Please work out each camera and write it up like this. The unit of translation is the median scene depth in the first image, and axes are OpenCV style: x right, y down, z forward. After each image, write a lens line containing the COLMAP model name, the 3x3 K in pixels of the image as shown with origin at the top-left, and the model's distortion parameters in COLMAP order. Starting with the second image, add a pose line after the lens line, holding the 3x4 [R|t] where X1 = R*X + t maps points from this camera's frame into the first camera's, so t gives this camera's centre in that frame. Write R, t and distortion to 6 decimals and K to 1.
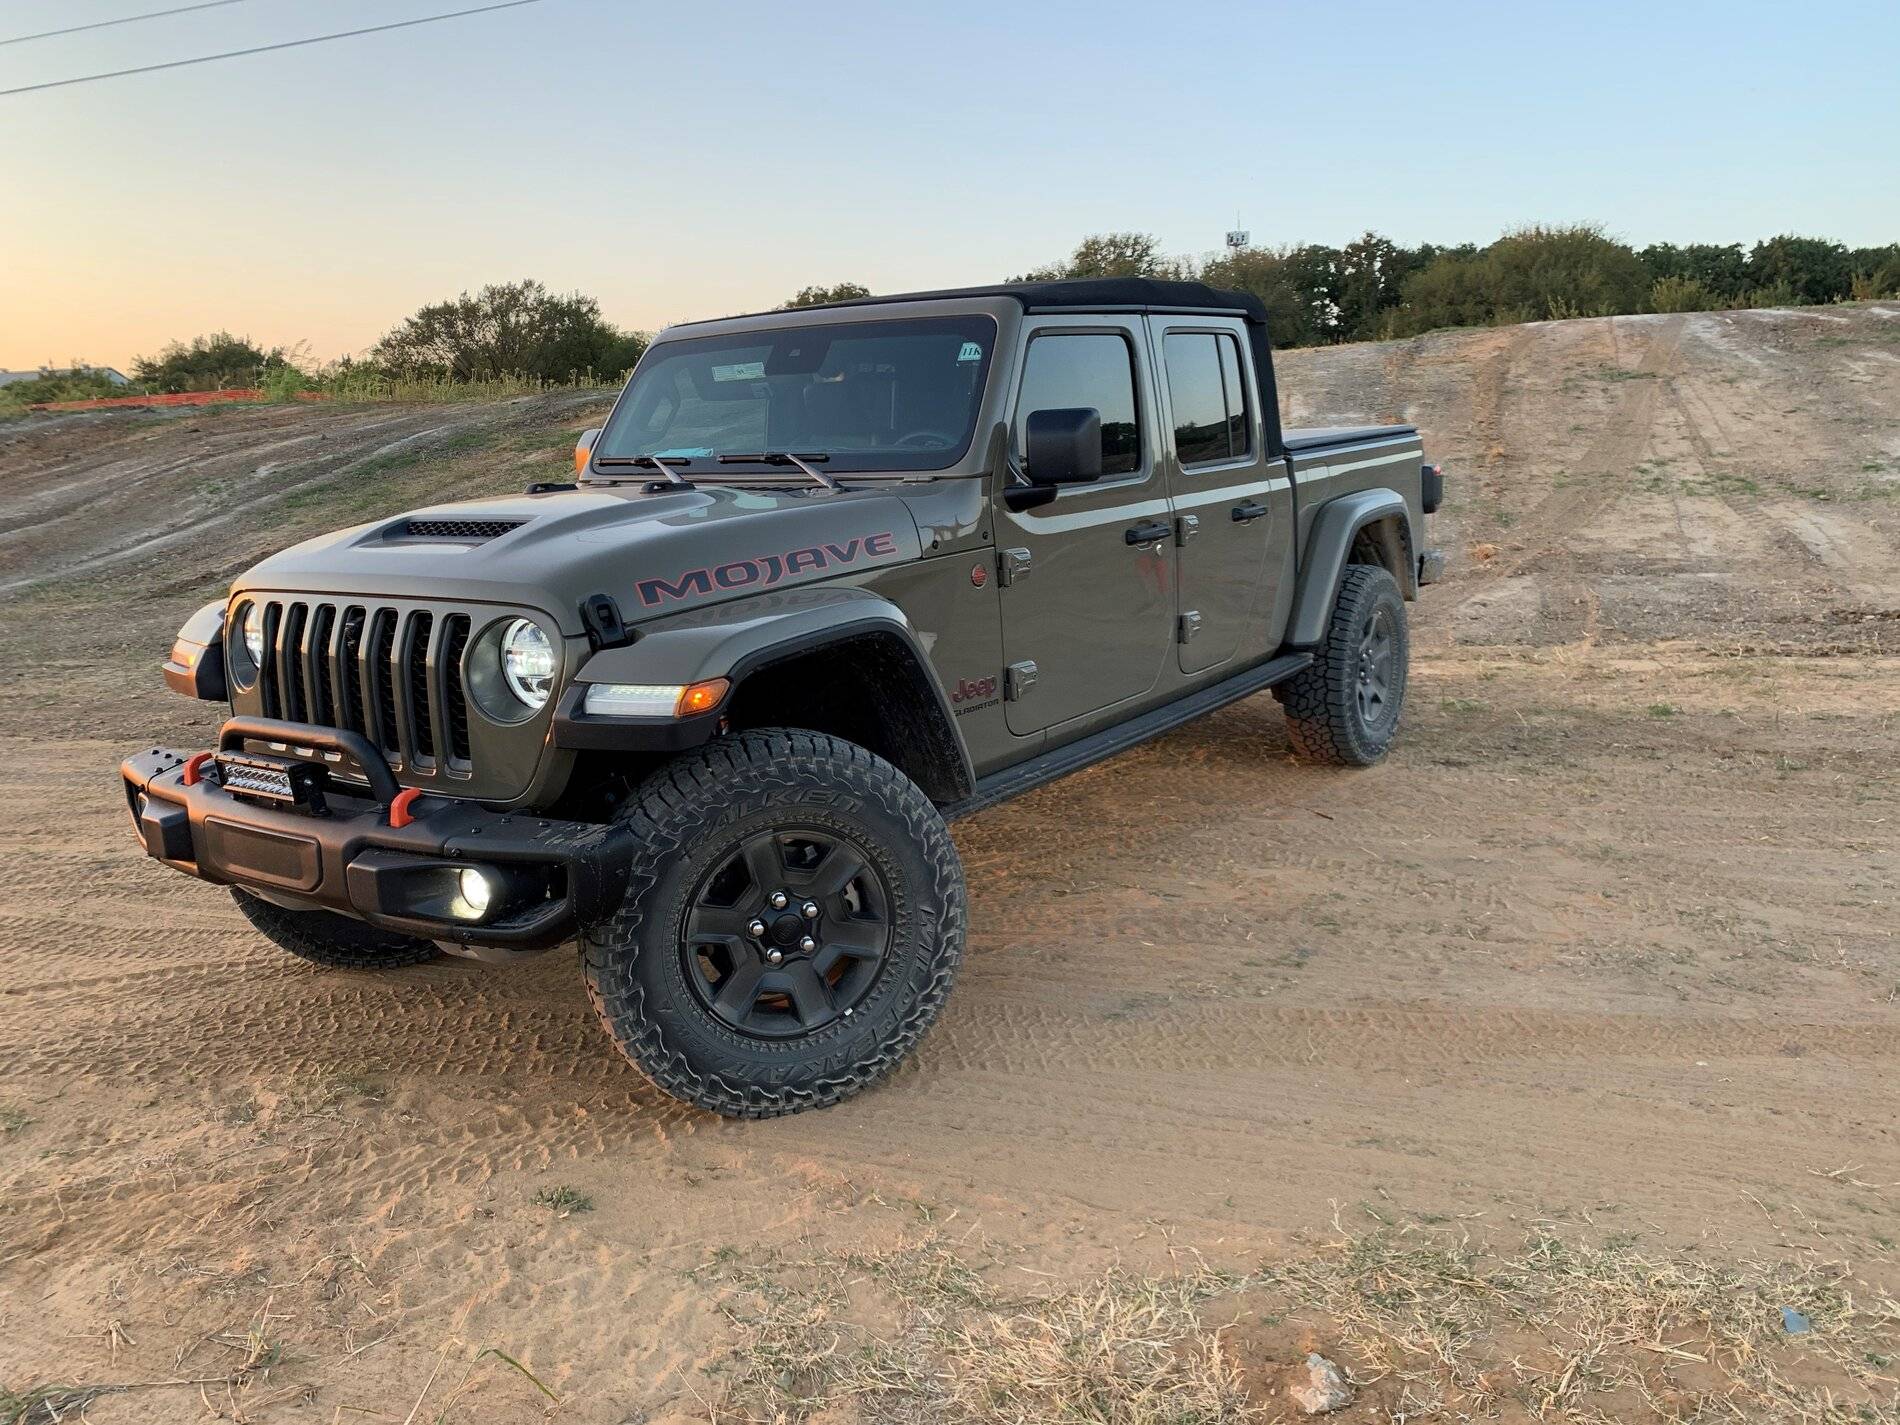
lens RADIAL K [[1524.3, 0, 950.0], [0, 1524.3, 712.5], [0, 0, 1]] dist [0.090940, 0.002960]
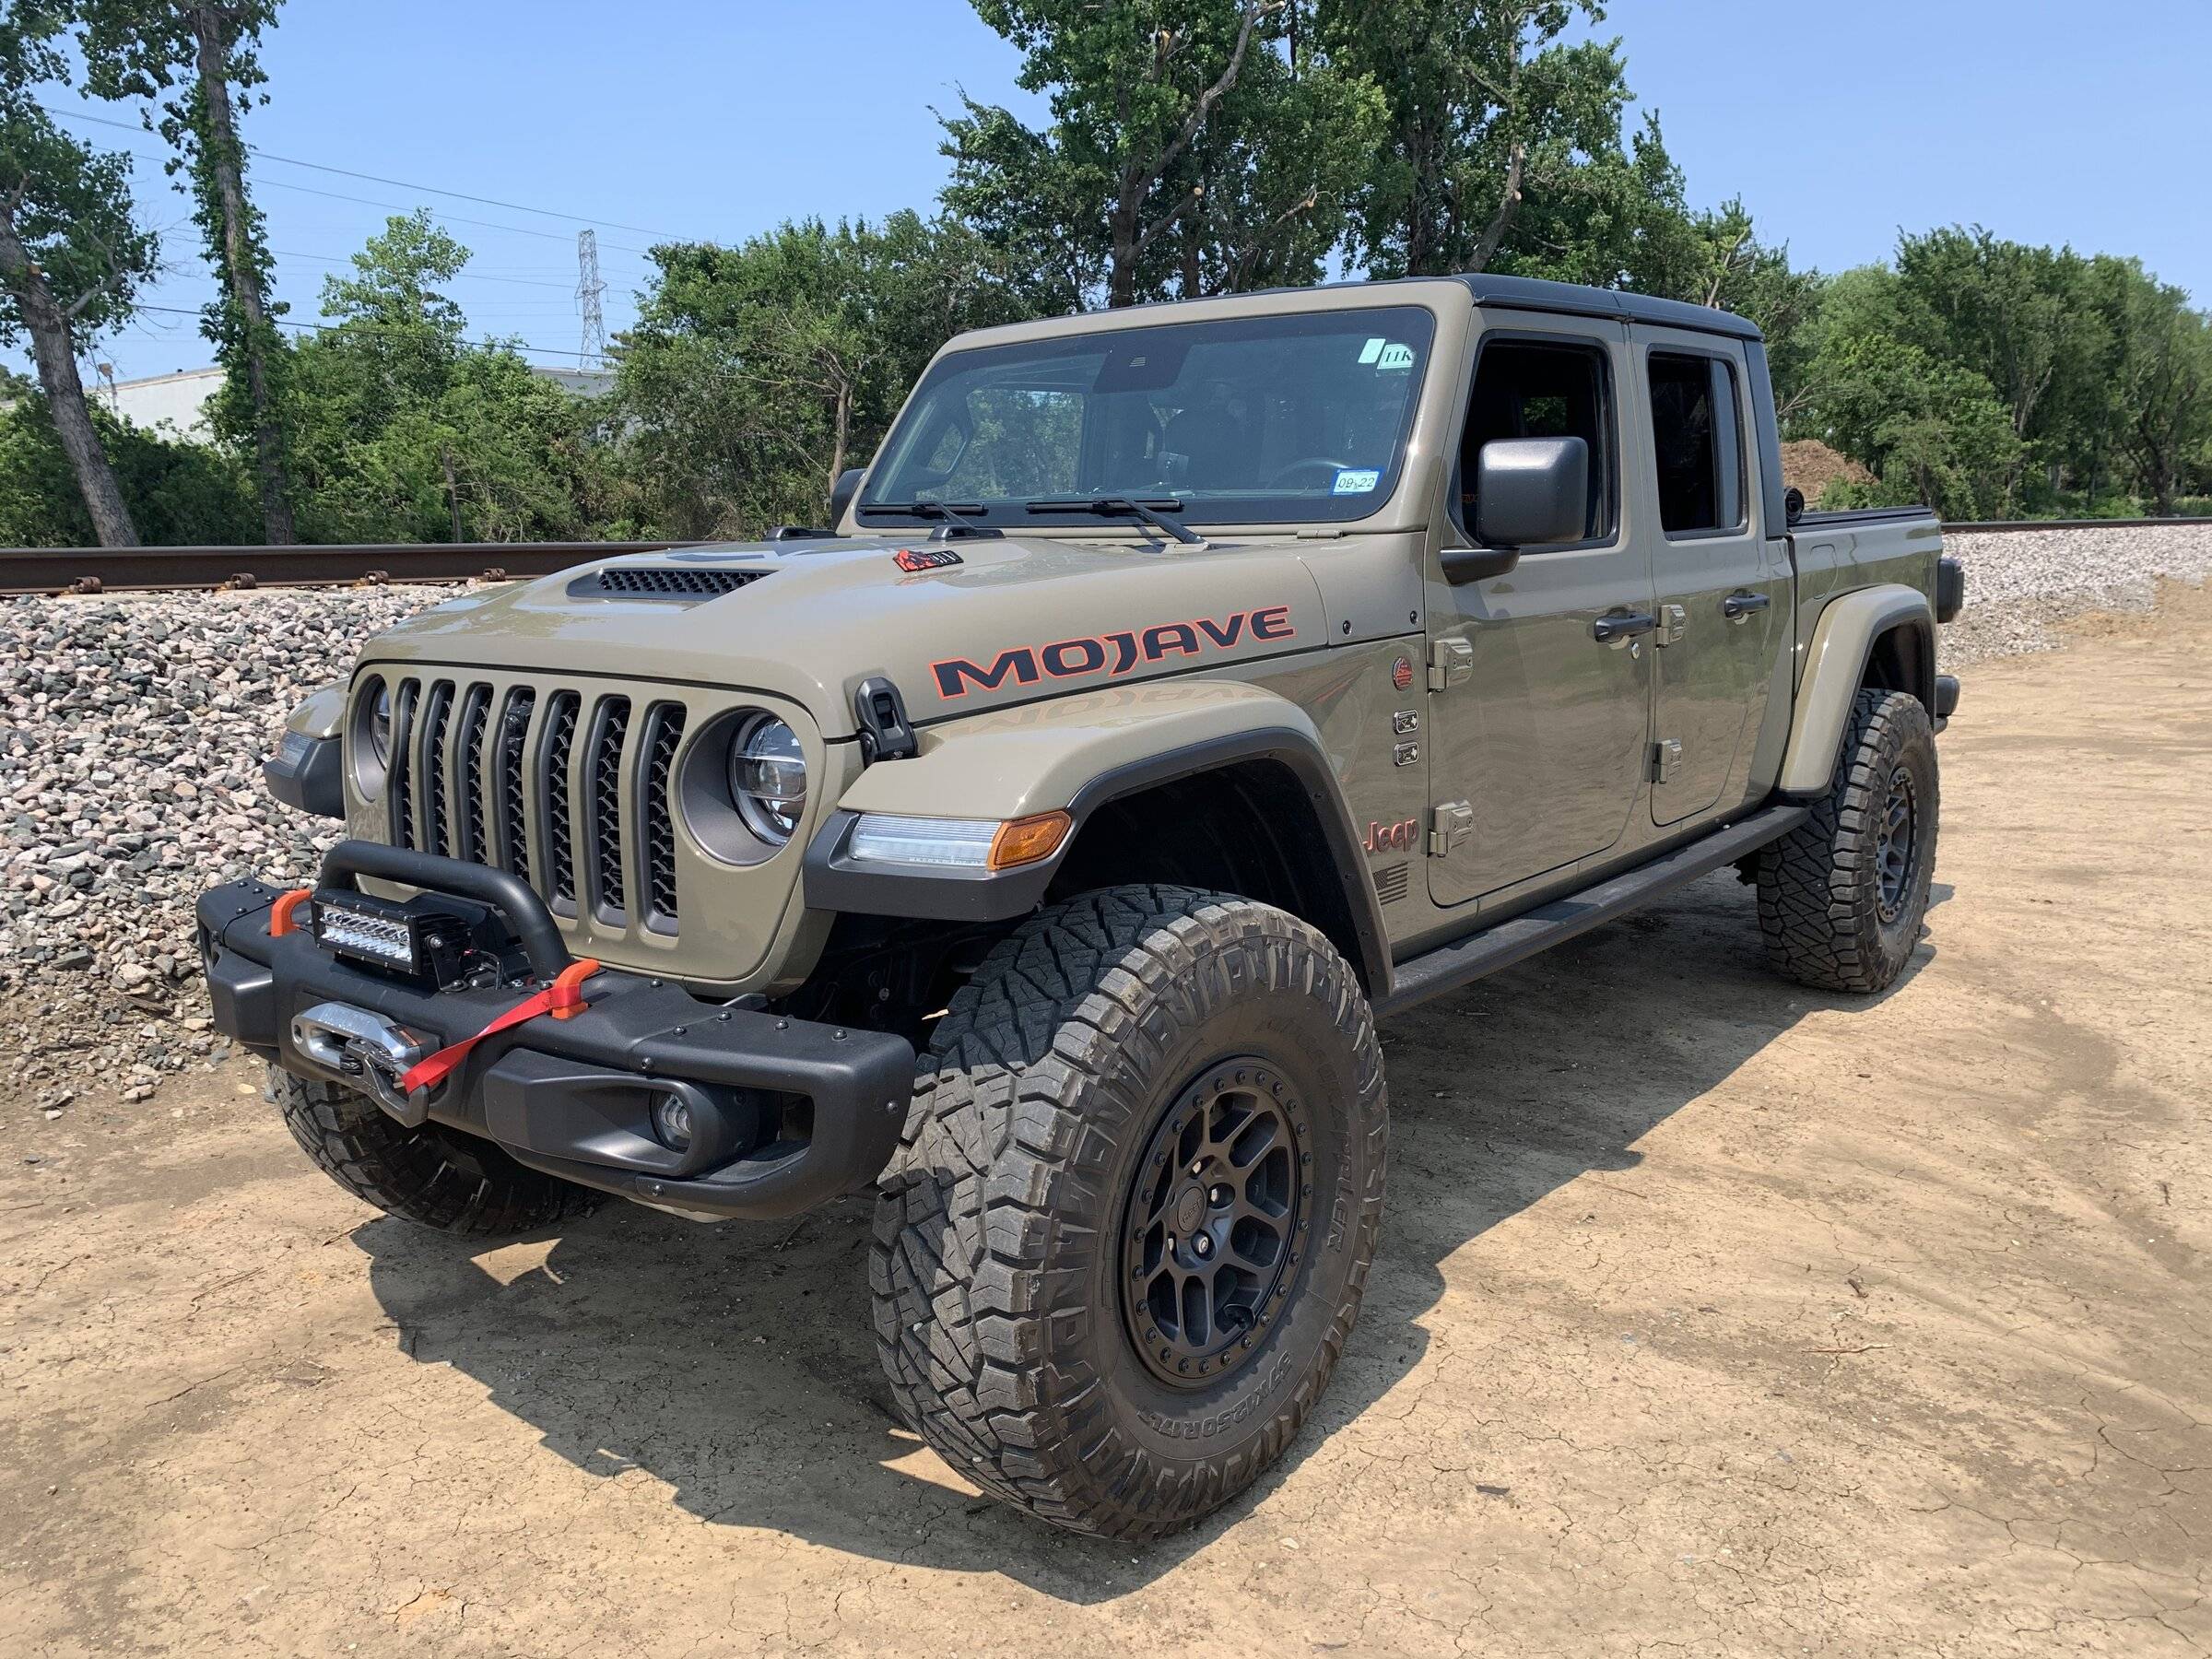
lens RADIAL K [[1774.6, 0, 1106.0], [0, 1774.6, 829.5], [0, 0, 1]] dist [0.090940, 0.002960]
pose [[0.997378, 0.035585, -0.063012, -0.067795], [-0.036591, 0.999219, -0.014885, -0.003248], [0.062433, 0.017151, 0.997902, 0.204503]]
